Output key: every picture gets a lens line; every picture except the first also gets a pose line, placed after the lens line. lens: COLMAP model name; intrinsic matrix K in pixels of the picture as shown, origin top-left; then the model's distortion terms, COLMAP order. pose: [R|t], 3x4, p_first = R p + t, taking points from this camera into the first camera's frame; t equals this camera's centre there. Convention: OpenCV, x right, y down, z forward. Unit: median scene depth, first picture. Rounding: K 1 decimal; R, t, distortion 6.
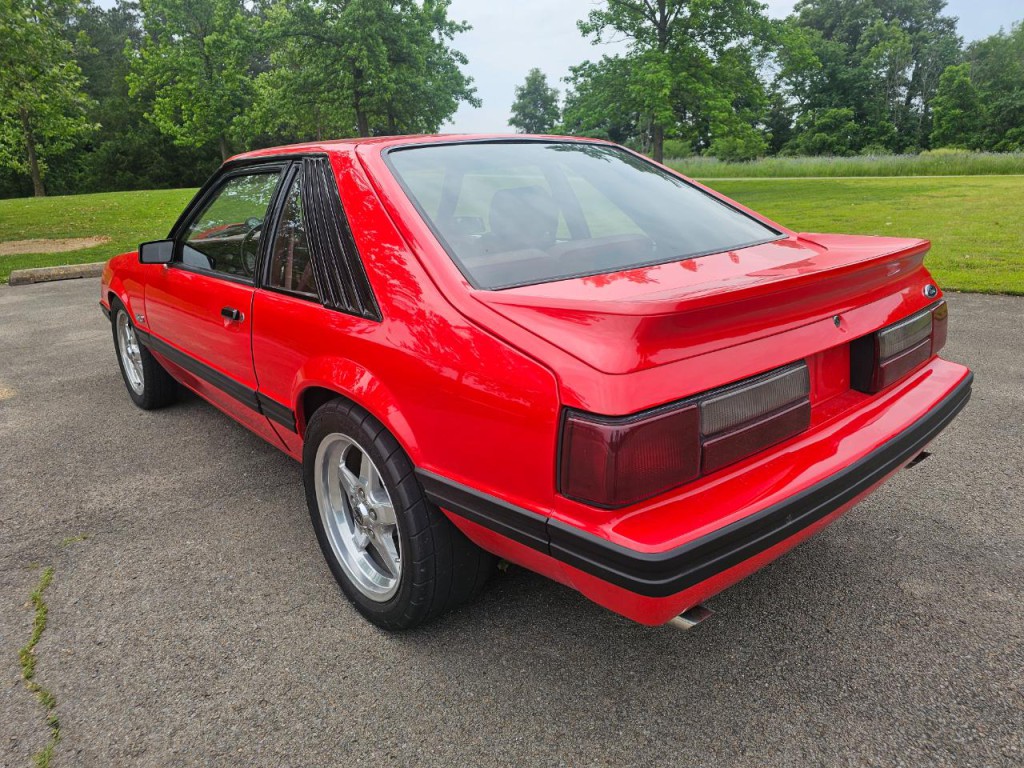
lens RADIAL K [[694.2, 0, 507.7], [0, 694.2, 377.1], [0, 0, 1]] dist [0.046382, -0.038576]
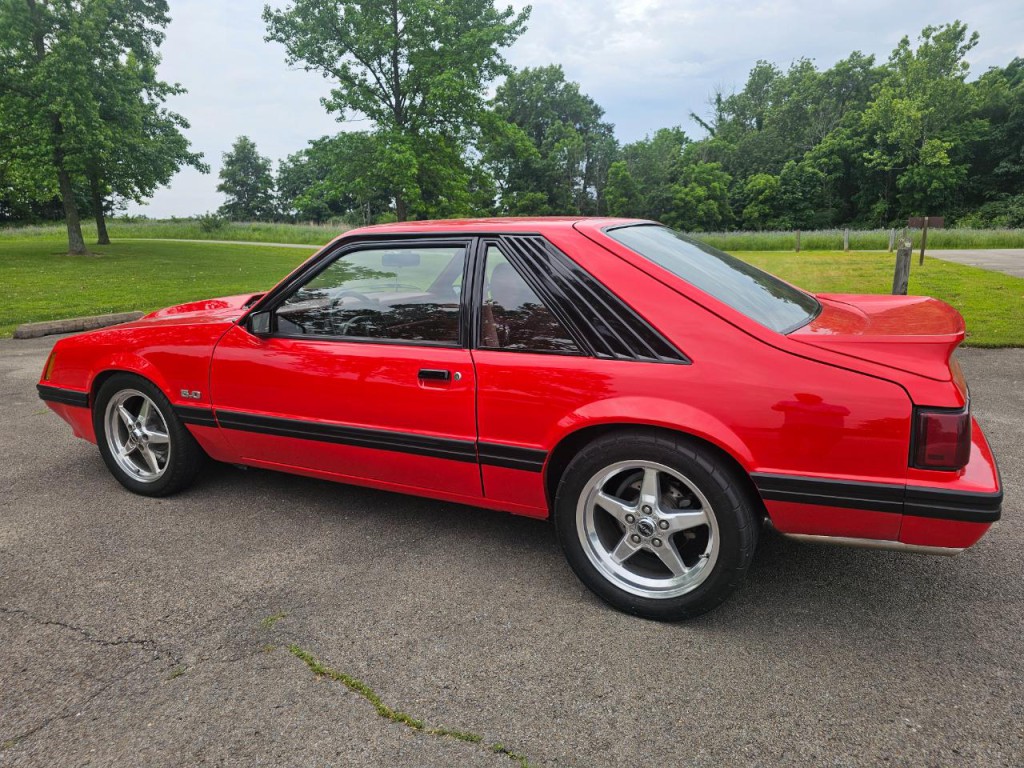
lens RADIAL K [[694.2, 0, 501.0], [0, 694.2, 385.4], [0, 0, 1]] dist [0.046382, -0.038576]
pose [[0.921264, -0.062774, 0.383839, -0.048865], [0.094530, 0.993436, -0.064414, 0.000331], [-0.377276, 0.095626, 0.921151, -0.002031]]
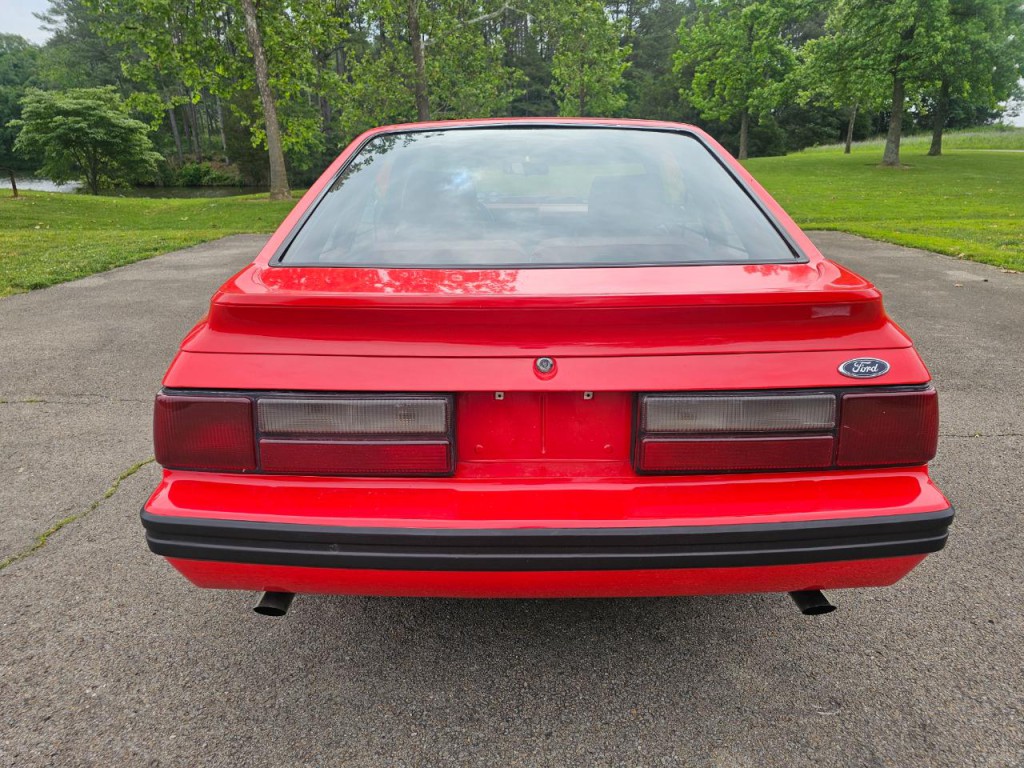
lens RADIAL K [[694.2, 0, 507.7], [0, 694.2, 386.9], [0, 0, 1]] dist [0.046382, -0.038576]
pose [[0.752928, 0.235069, -0.614689, 0.044504], [-0.205552, 0.971302, 0.119666, -0.006702], [0.625178, 0.036251, 0.779640, 0.016607]]
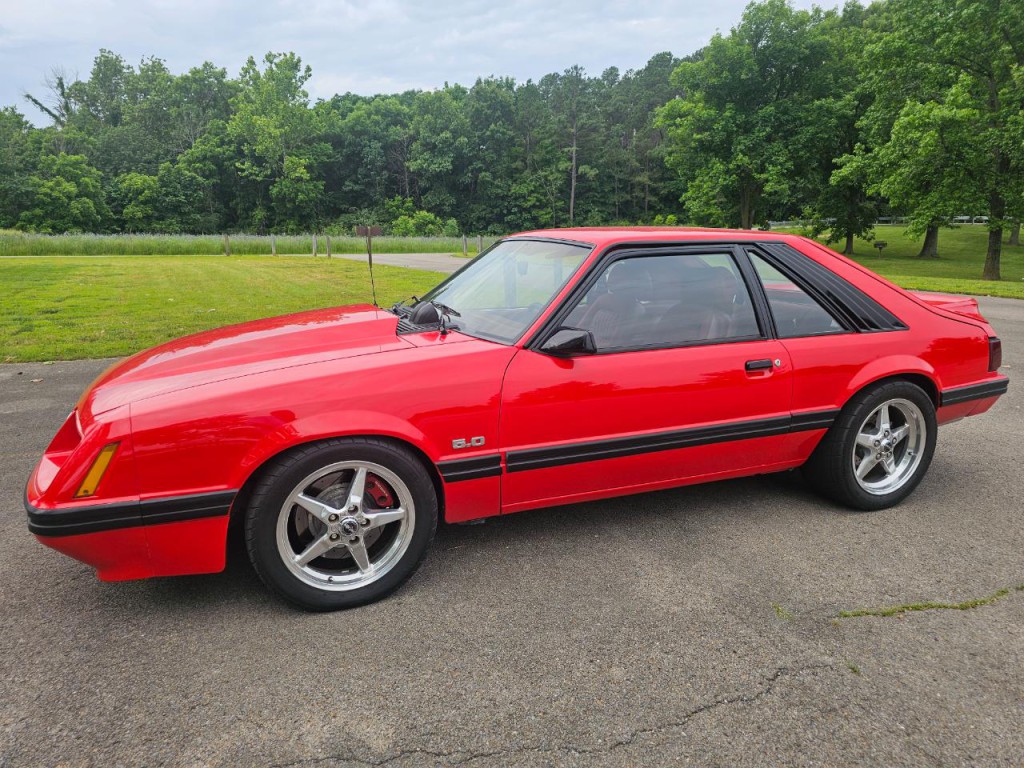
lens RADIAL K [[694.2, 0, 508.9], [0, 694.2, 386.0], [0, 0, 1]] dist [0.046382, -0.038576]
pose [[0.302104, -0.169736, 0.938042, -0.116903], [0.258125, 0.961825, 0.090909, -0.019475], [-0.917663, 0.214668, 0.334384, 0.068792]]
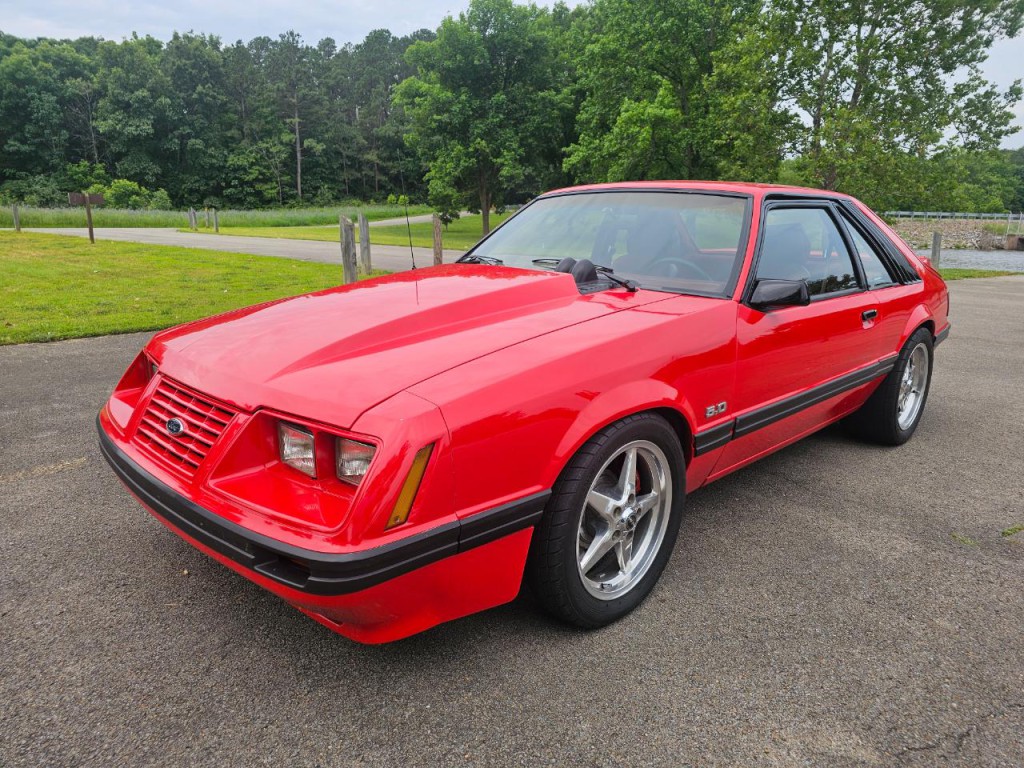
lens RADIAL K [[694.2, 0, 515.1], [0, 694.2, 383.3], [0, 0, 1]] dist [0.046382, -0.038576]
pose [[-0.092136, -0.198618, 0.975736, -0.112272], [0.264829, 0.939724, 0.216295, -0.029523], [-0.959884, 0.278332, -0.033982, 0.117643]]
